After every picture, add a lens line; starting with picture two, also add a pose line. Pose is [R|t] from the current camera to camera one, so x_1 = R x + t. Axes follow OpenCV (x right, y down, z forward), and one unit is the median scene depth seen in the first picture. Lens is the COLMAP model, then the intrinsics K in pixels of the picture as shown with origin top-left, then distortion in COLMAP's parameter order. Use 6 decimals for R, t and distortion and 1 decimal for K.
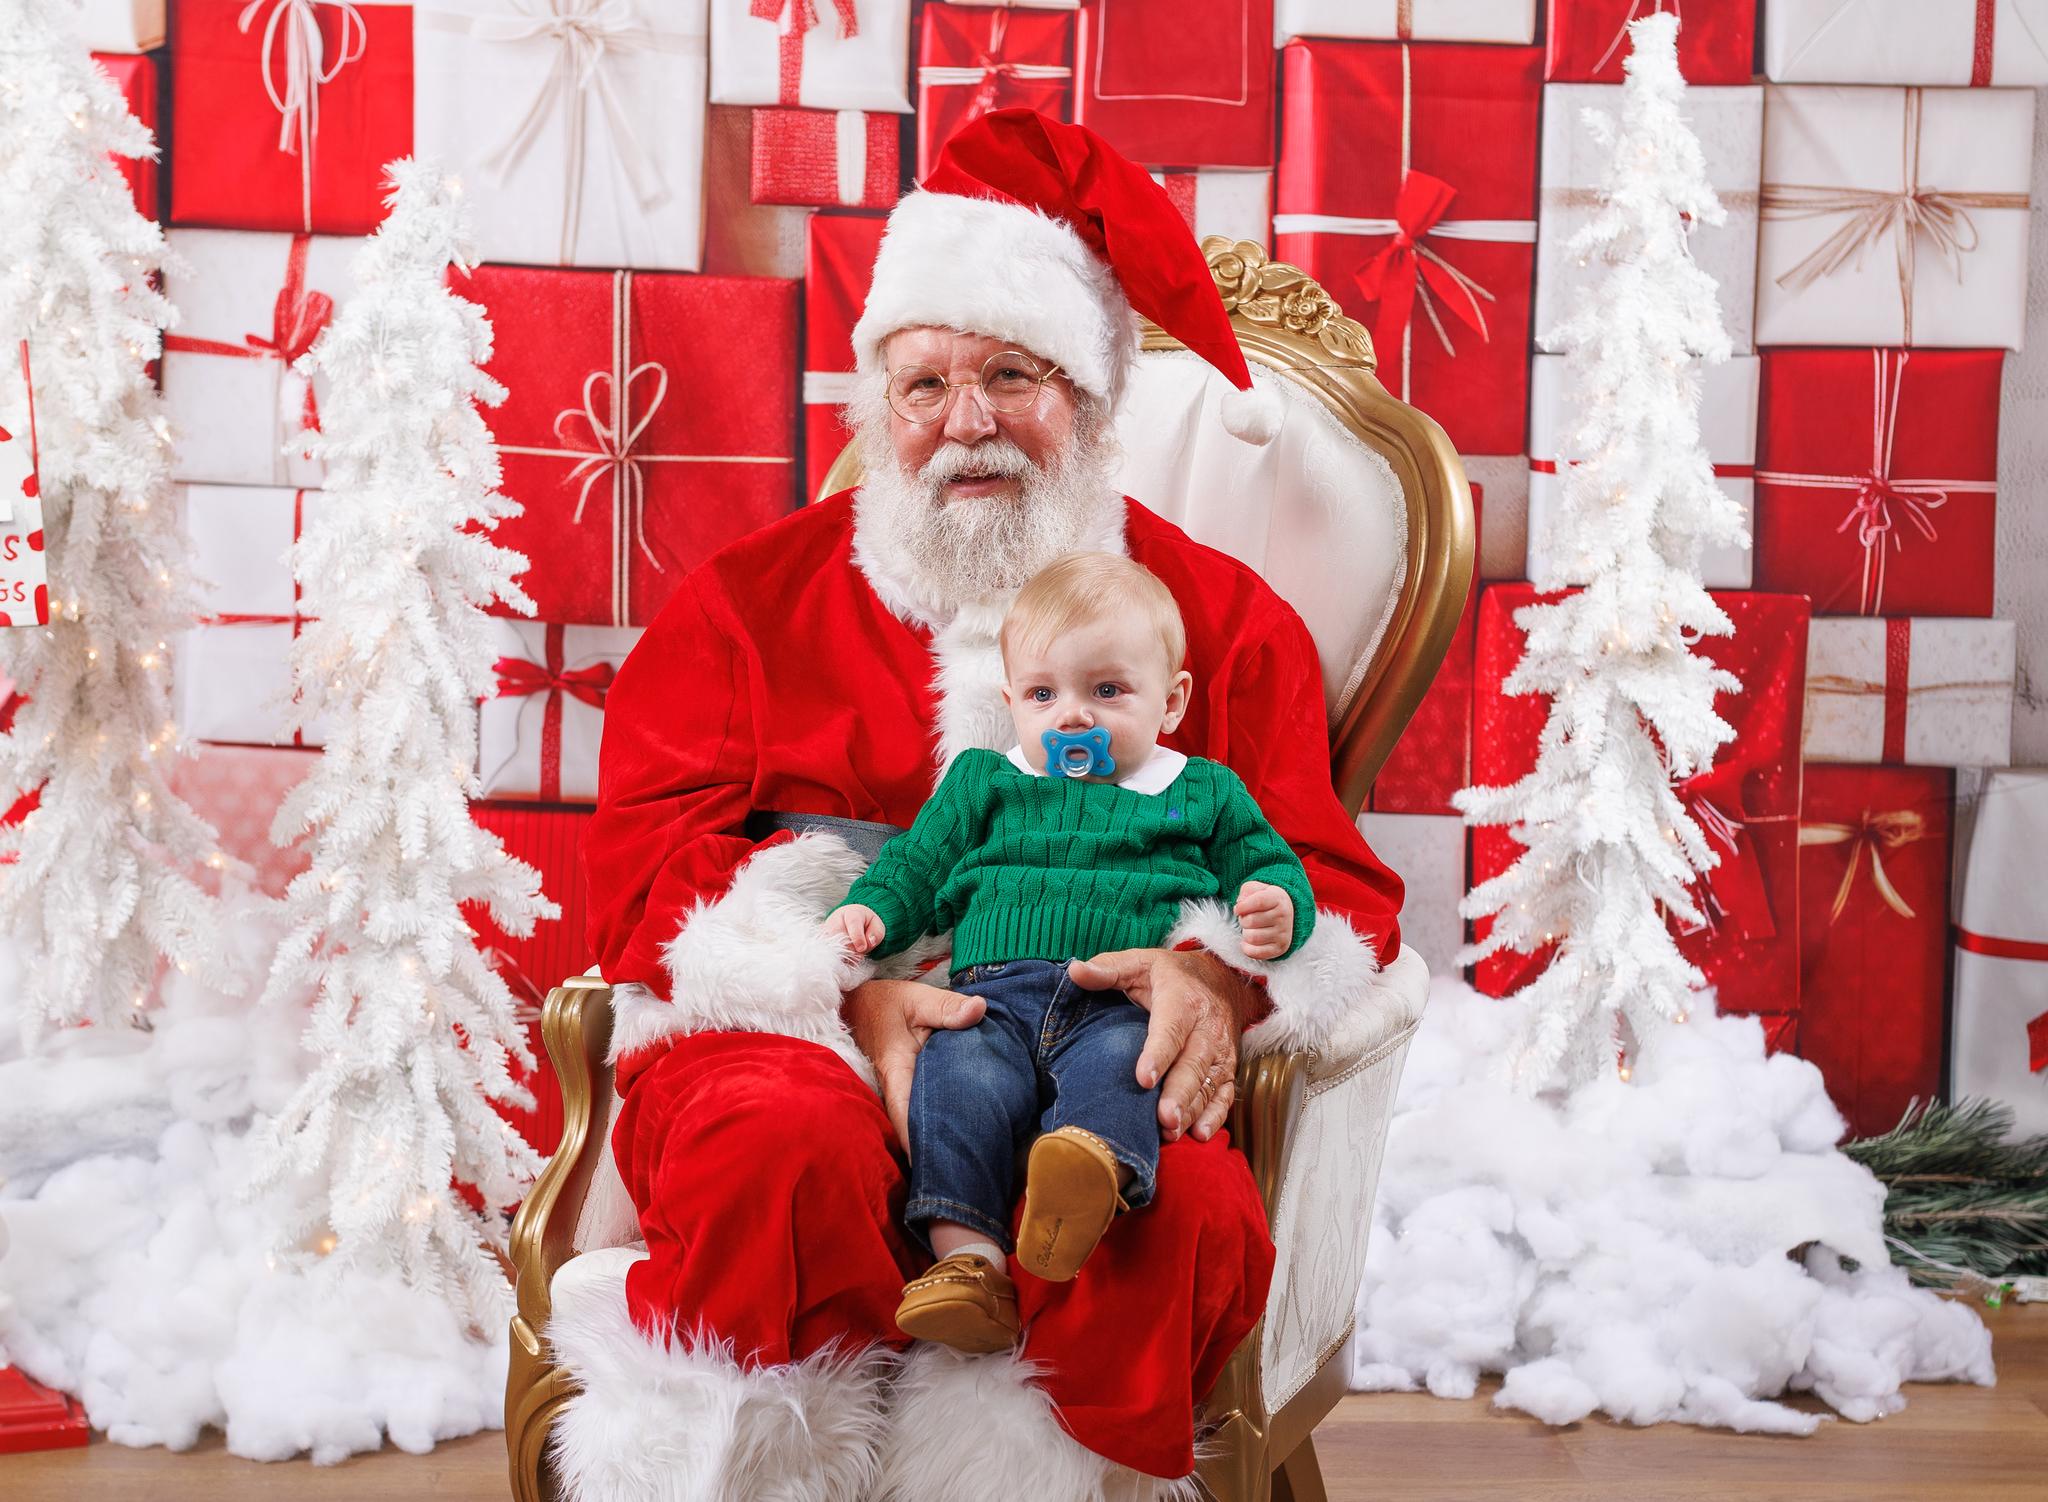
lens RADIAL K [[2715.8, 0, 1061.0], [0, 2715.8, 943.7], [0, 0, 1]] dist [-0.001991, 0.000000]
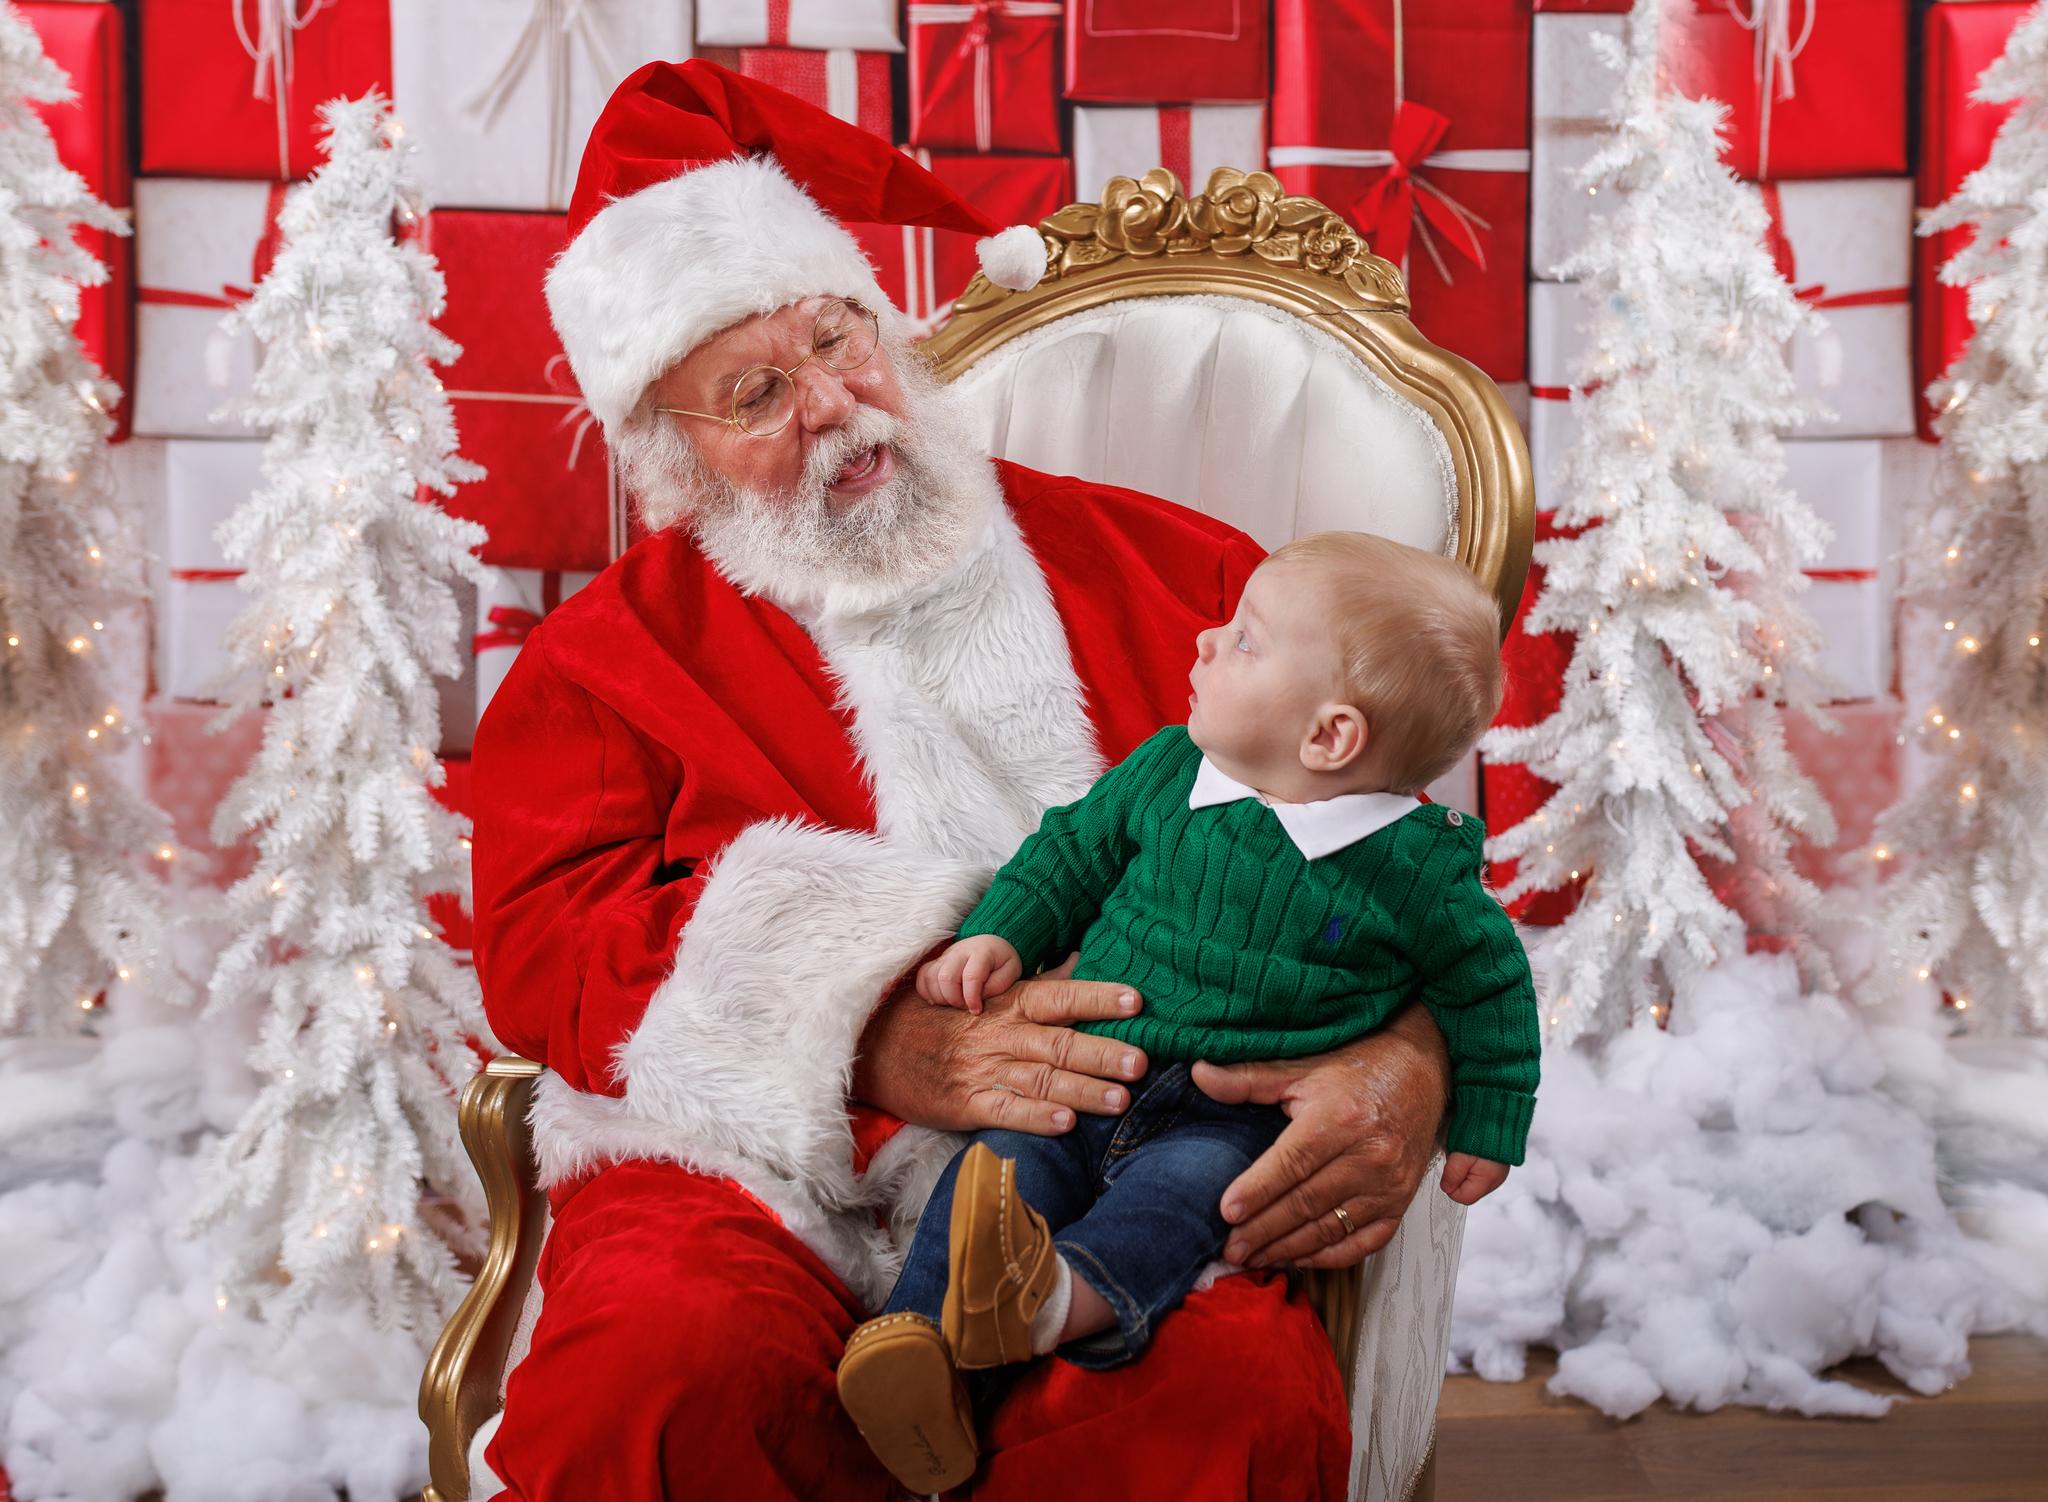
lens RADIAL K [[2332.4, 0, 1181.7], [0, 2332.4, 711.3], [0, 0, 1]] dist [0.002020, 0.000000]
pose [[0.998573, -0.027116, 0.046015, 0.001282], [0.028405, 0.999216, -0.027593, -0.048471], [-0.045231, 0.028861, 0.998560, 0.189347]]
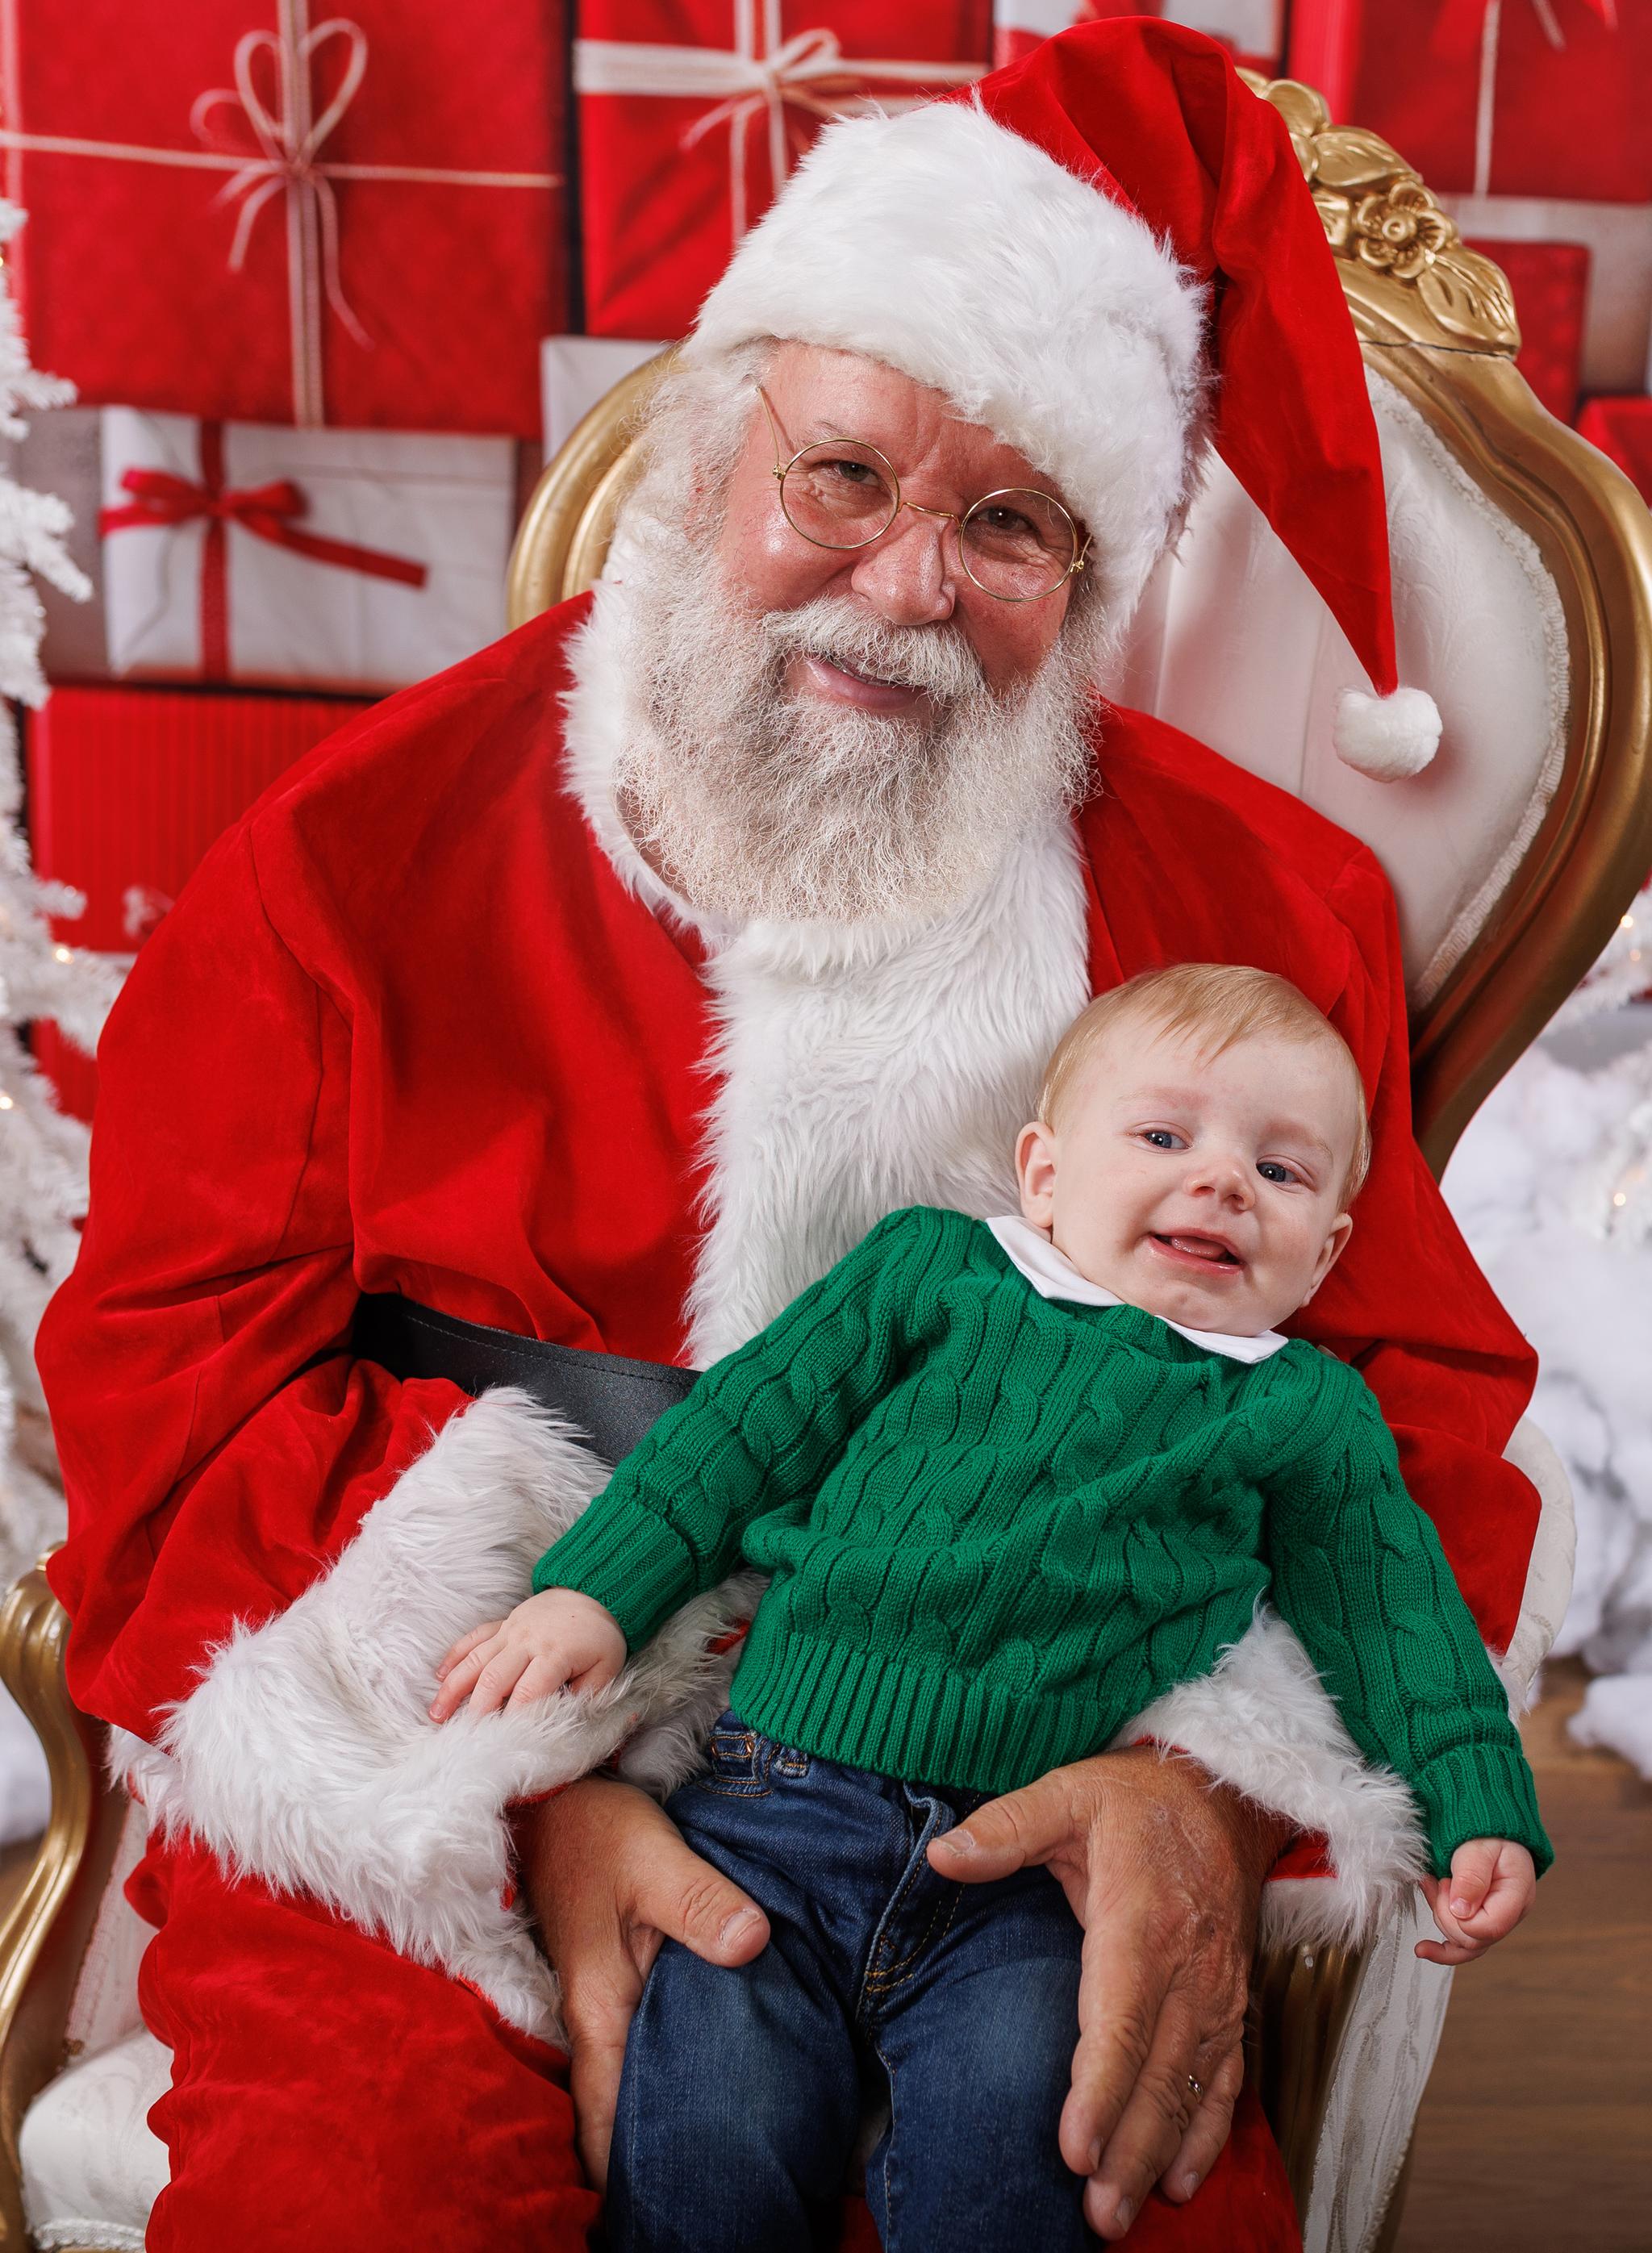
lens RADIAL K [[2987.6, 0, 1131.8], [0, 2987.6, 1103.5], [0, 0, 1]] dist [-0.001991, 0.000000]
pose [[0.998473, 0.012464, 0.053819, 0.004377], [-0.024067, 0.975049, 0.220683, -0.155259], [-0.049725, -0.221641, 0.973860, 0.296273]]
